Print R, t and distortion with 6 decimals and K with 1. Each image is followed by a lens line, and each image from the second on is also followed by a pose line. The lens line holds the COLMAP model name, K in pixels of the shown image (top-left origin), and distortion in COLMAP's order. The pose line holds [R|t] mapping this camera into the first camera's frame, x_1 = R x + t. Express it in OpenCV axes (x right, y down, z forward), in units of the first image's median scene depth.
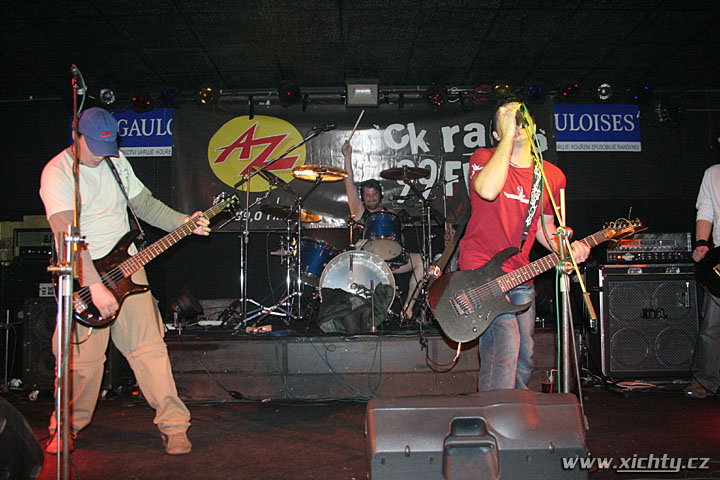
lens RADIAL K [[586.5, 0, 365.0], [0, 586.5, 241.1], [0, 0, 1]] dist [-0.120366, 0.007955]
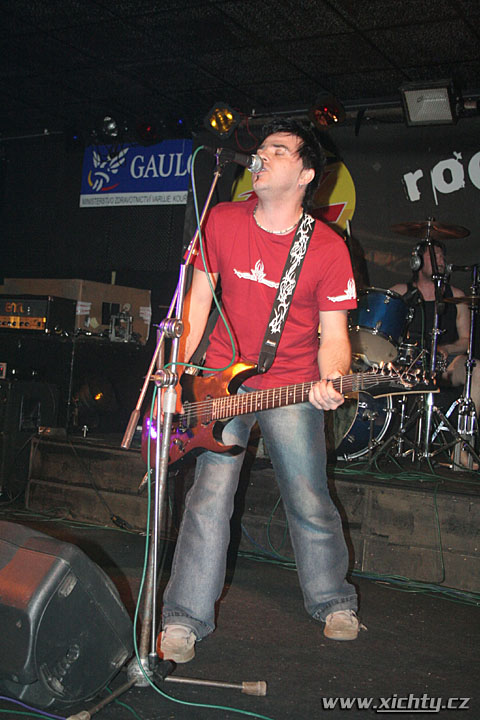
lens RADIAL K [[907.9, 0, 234.9], [0, 907.9, 360.7], [0, 0, 1]] dist [-0.040623, 0.000000]
pose [[0.843329, 0.078787, -0.531591, 0.353919], [-0.050596, 0.996441, 0.067417, -0.027466], [0.535011, -0.029959, 0.844314, 0.034810]]
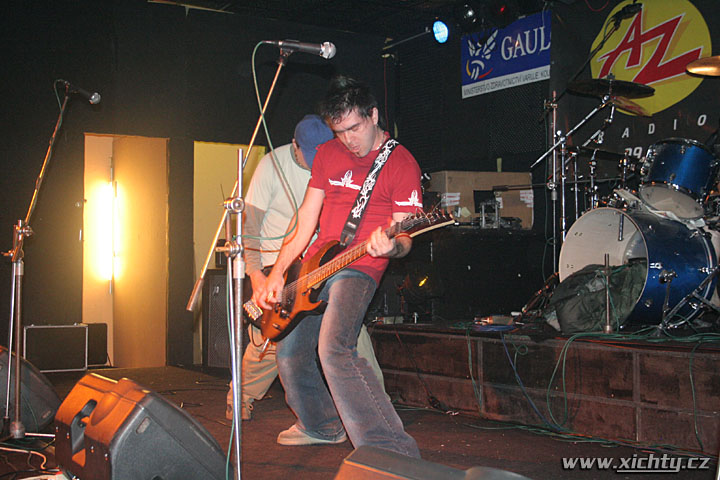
lens RADIAL K [[994.0, 0, 365.7], [0, 994.0, 238.3], [0, 0, 1]] dist [-0.017819, 0.000000]
pose [[0.524924, -0.011865, -0.851066, 0.582478], [0.078026, 0.996363, 0.034234, -0.009429], [0.847565, -0.084376, 0.523941, 0.142239]]
